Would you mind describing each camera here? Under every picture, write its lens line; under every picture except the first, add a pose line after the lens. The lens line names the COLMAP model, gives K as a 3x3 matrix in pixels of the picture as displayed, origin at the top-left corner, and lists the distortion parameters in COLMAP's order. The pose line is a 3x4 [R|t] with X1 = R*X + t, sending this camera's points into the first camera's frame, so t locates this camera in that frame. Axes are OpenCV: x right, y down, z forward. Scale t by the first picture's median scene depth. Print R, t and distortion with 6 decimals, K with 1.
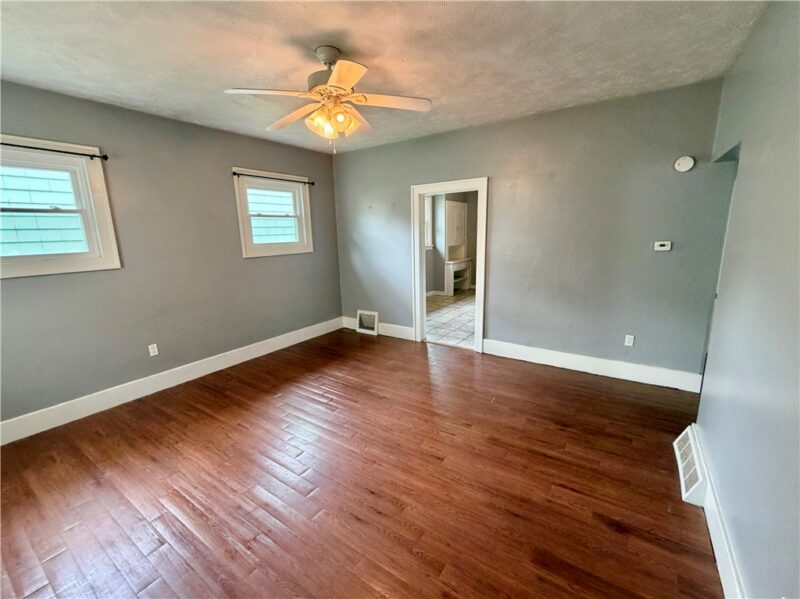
lens RADIAL K [[343.6, 0, 400.0], [0, 343.6, 299.5], [0, 0, 1]] dist [-0.000881, -0.000065]
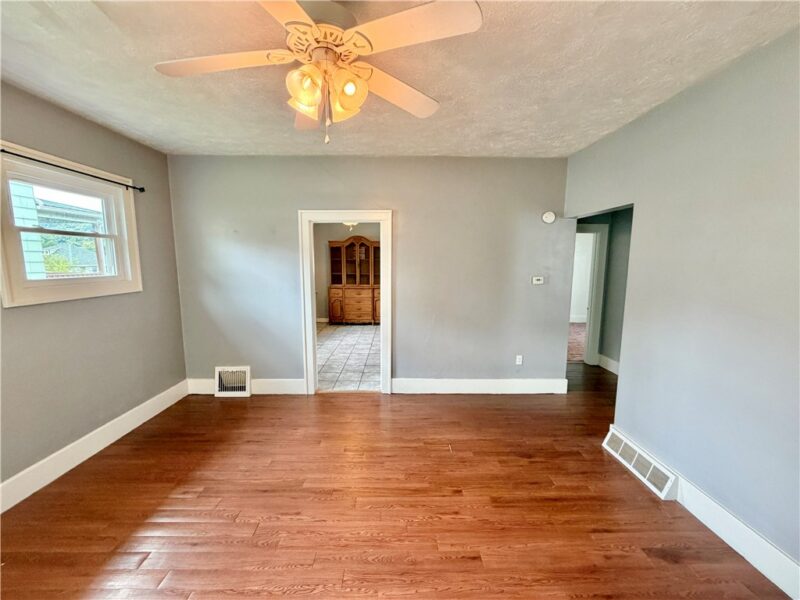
lens RADIAL K [[318.8, 0, 400.0], [0, 318.8, 300.0], [0, 0, 1]] dist [0.001113, 0.000288]
pose [[0.821532, -0.043329, 0.568514, -0.232698], [0.089081, 0.994617, -0.052924, -0.052201], [-0.563161, 0.094123, 0.820970, 0.258904]]
